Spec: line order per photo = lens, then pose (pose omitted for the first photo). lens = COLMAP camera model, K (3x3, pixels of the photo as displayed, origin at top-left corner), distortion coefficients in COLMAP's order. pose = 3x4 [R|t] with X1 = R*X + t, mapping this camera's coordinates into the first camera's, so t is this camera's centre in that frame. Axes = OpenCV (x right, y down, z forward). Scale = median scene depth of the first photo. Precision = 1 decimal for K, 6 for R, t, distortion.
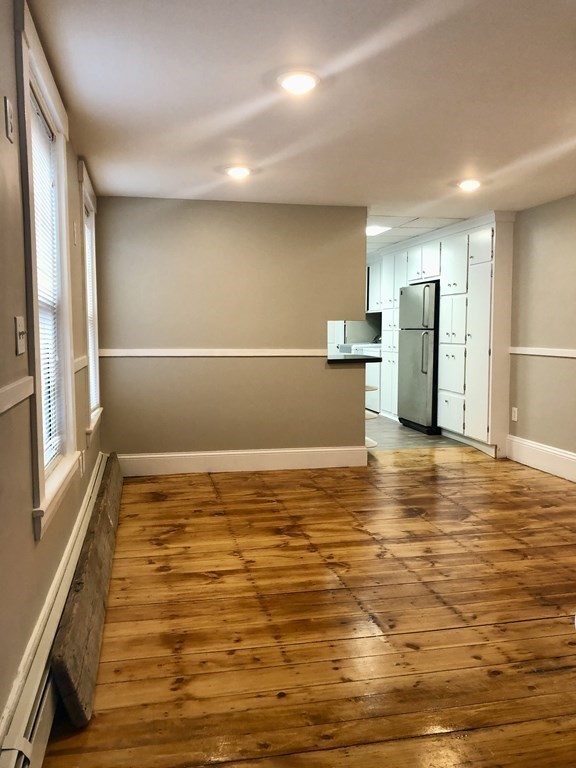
lens RADIAL K [[641.9, 0, 291.2], [0, 641.9, 369.6], [0, 0, 1]] dist [0.036642, -0.047044]
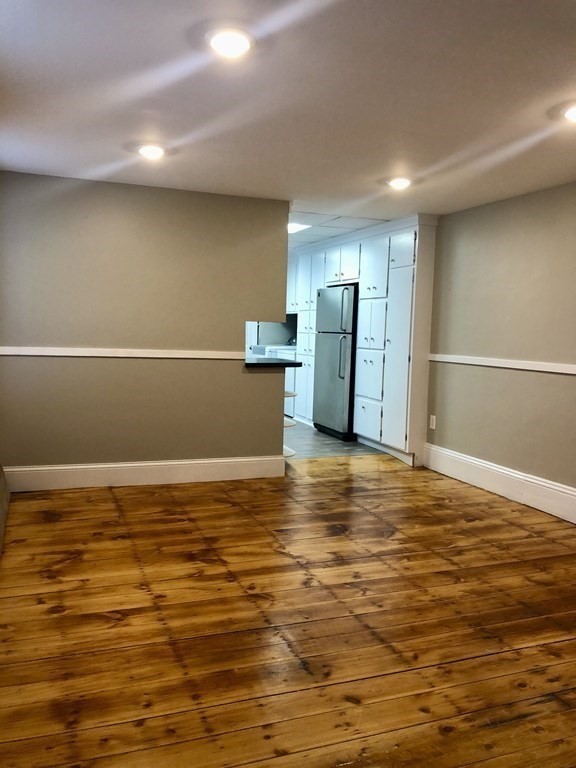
lens RADIAL K [[641.9, 0, 295.0], [0, 641.9, 376.0], [0, 0, 1]] dist [0.036642, -0.047044]
pose [[0.988098, 0.017496, 0.152825, -0.020133], [-0.019106, 0.999776, 0.009070, -0.010472], [-0.152633, -0.011882, 0.988212, 0.104348]]
